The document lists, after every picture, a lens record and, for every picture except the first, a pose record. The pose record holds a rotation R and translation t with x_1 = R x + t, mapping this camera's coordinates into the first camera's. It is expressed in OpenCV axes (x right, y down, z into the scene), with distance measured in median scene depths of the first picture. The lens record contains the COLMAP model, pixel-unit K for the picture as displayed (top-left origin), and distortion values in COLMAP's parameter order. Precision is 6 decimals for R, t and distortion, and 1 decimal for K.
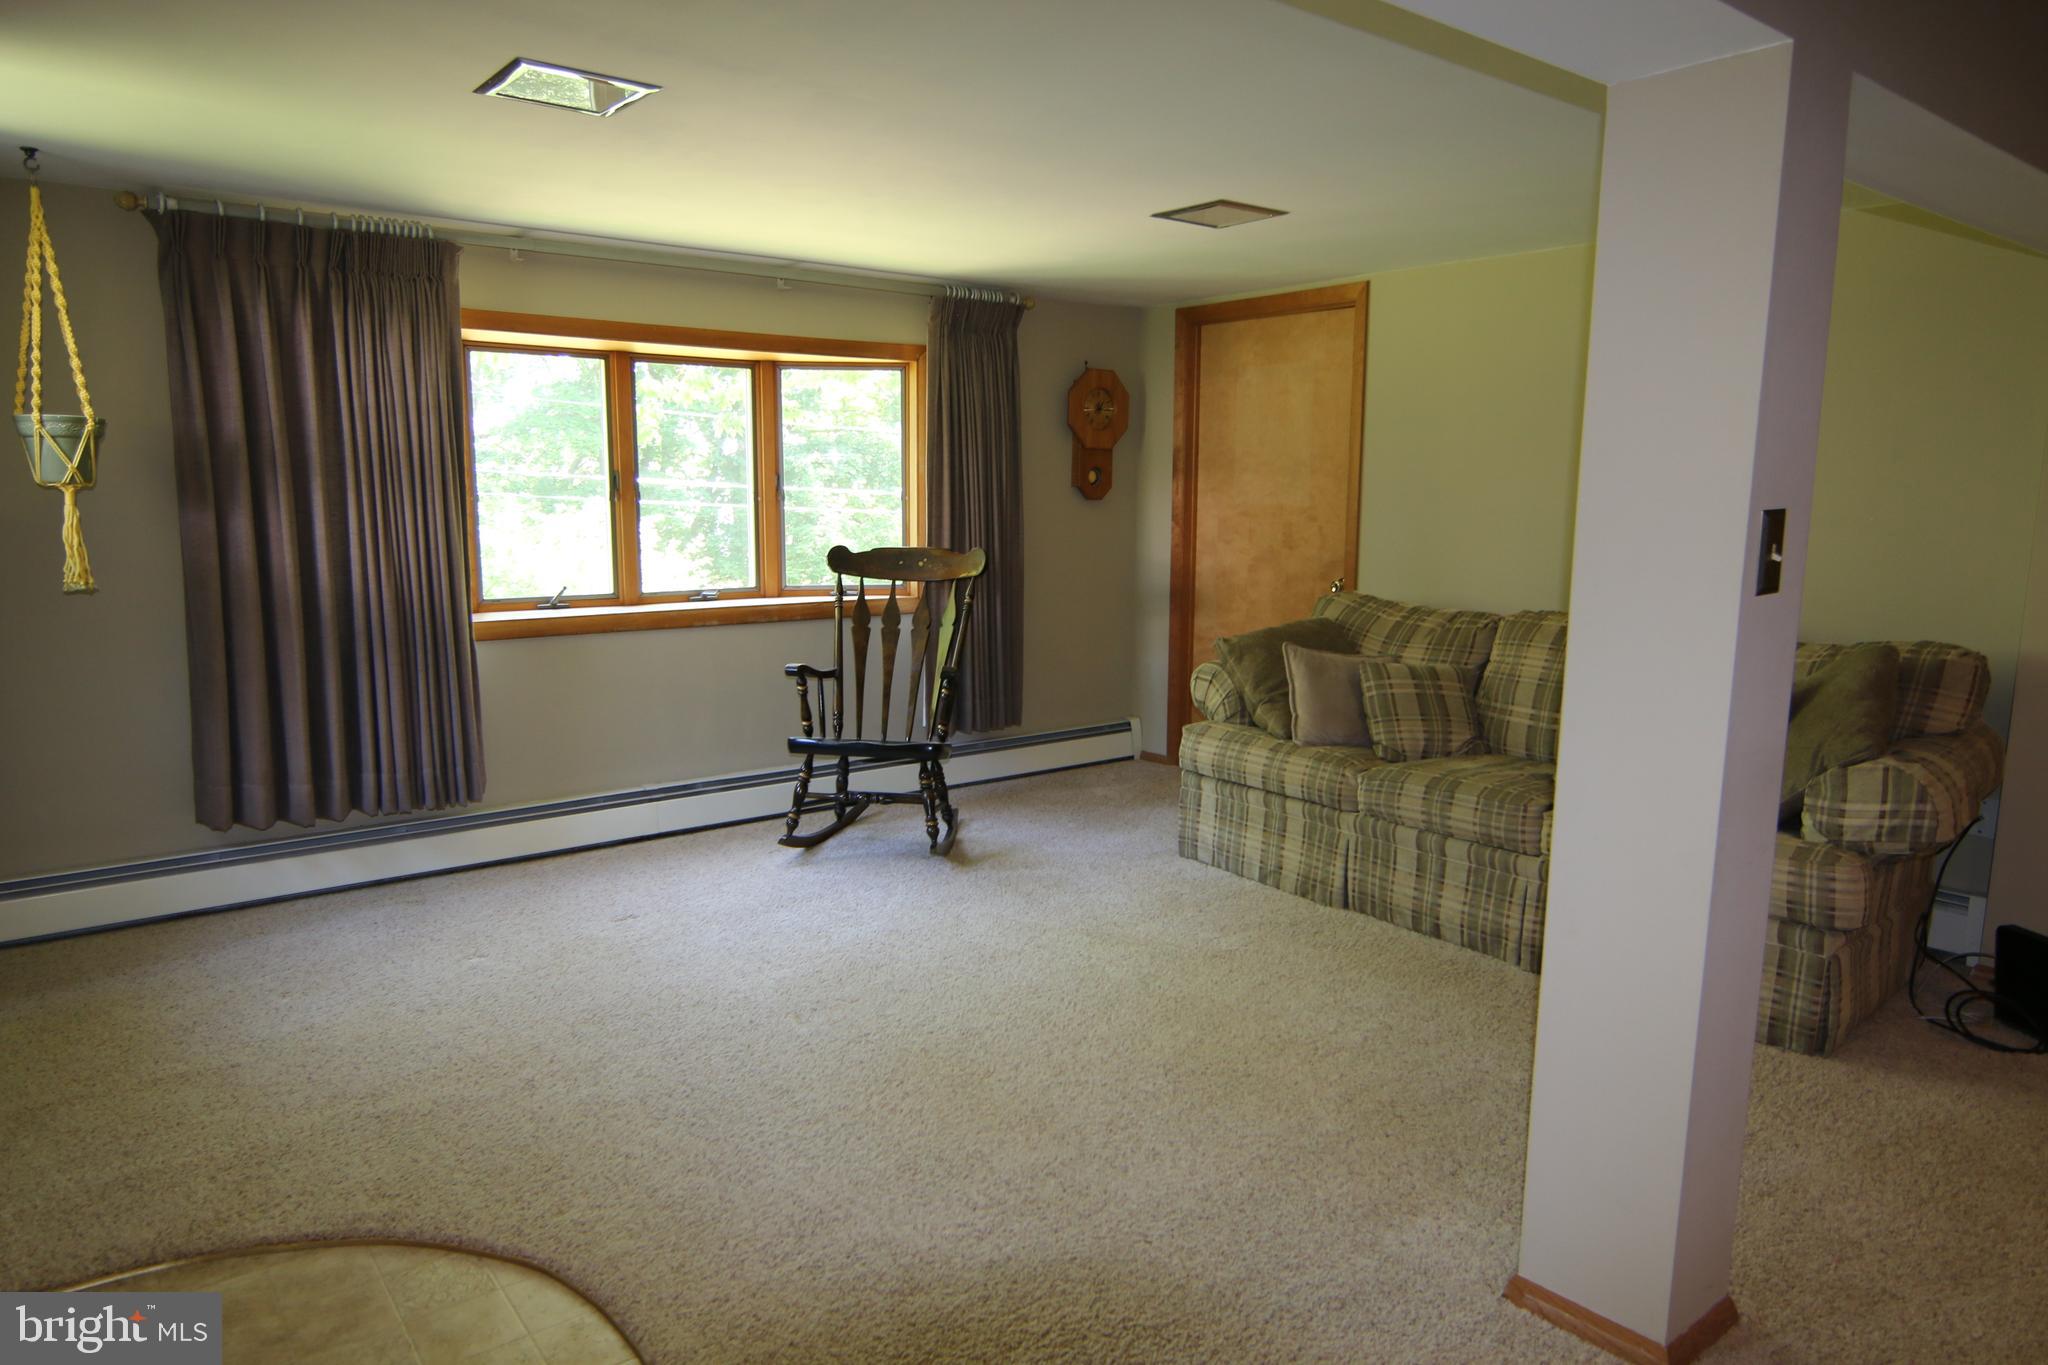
lens RADIAL K [[1295.2, 0, 1022.4], [0, 1295.2, 691.2], [0, 0, 1]] dist [-0.015641, 0.004435]
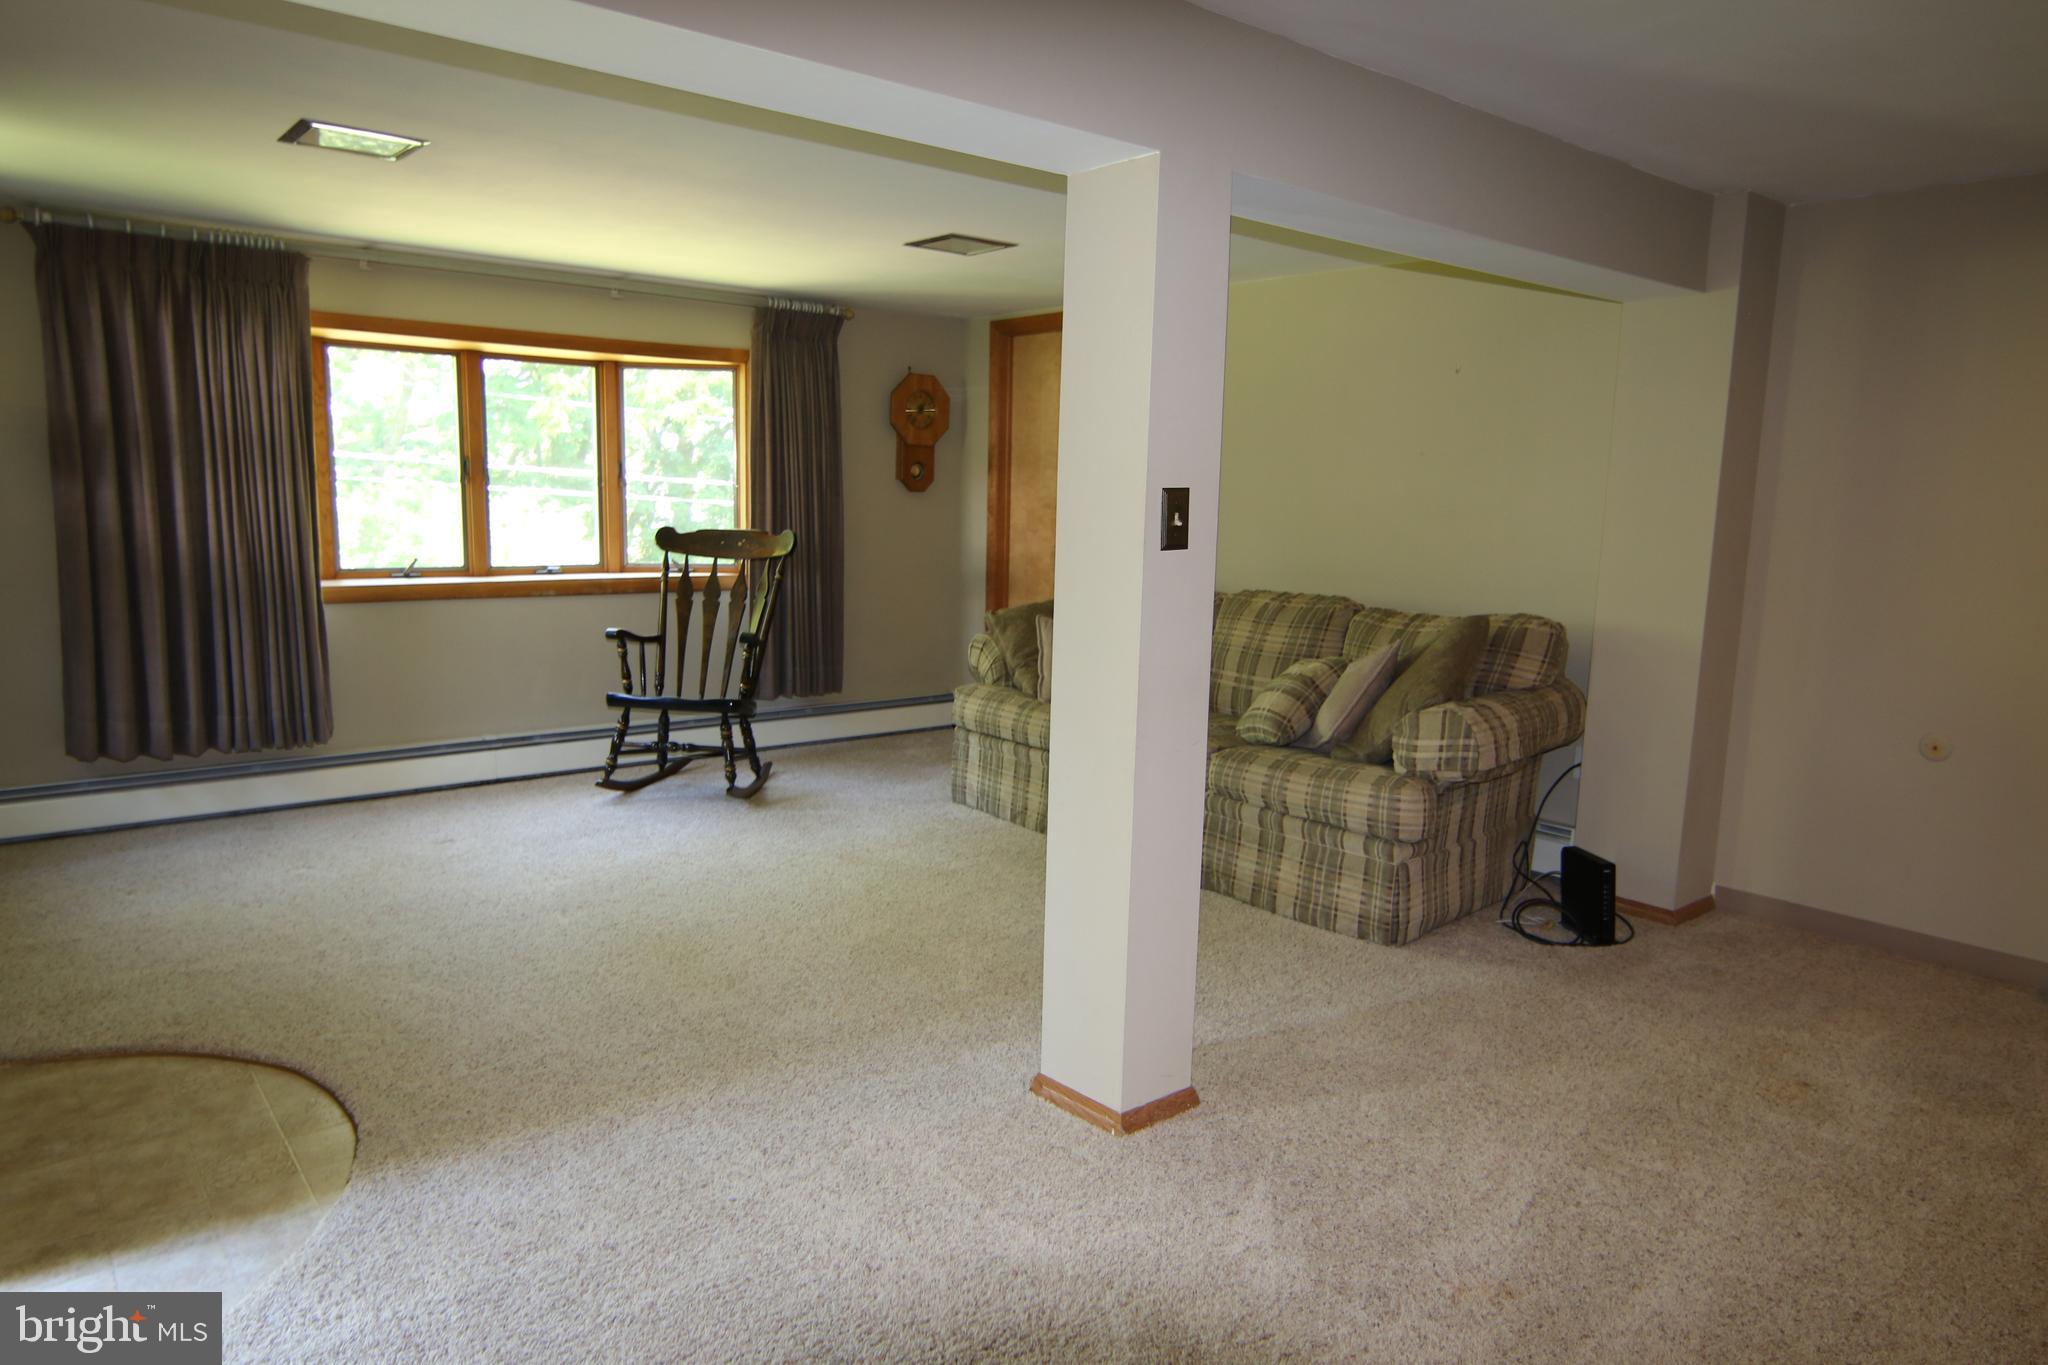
lens RADIAL K [[1295.2, 0, 1022.4], [0, 1295.2, 691.2], [0, 0, 1]] dist [-0.015641, 0.004435]
pose [[0.999451, 0.012985, 0.030484, 0.152628], [-0.012944, 0.999915, -0.001554, 0.031997], [-0.030502, 0.001158, 0.999534, -0.149766]]
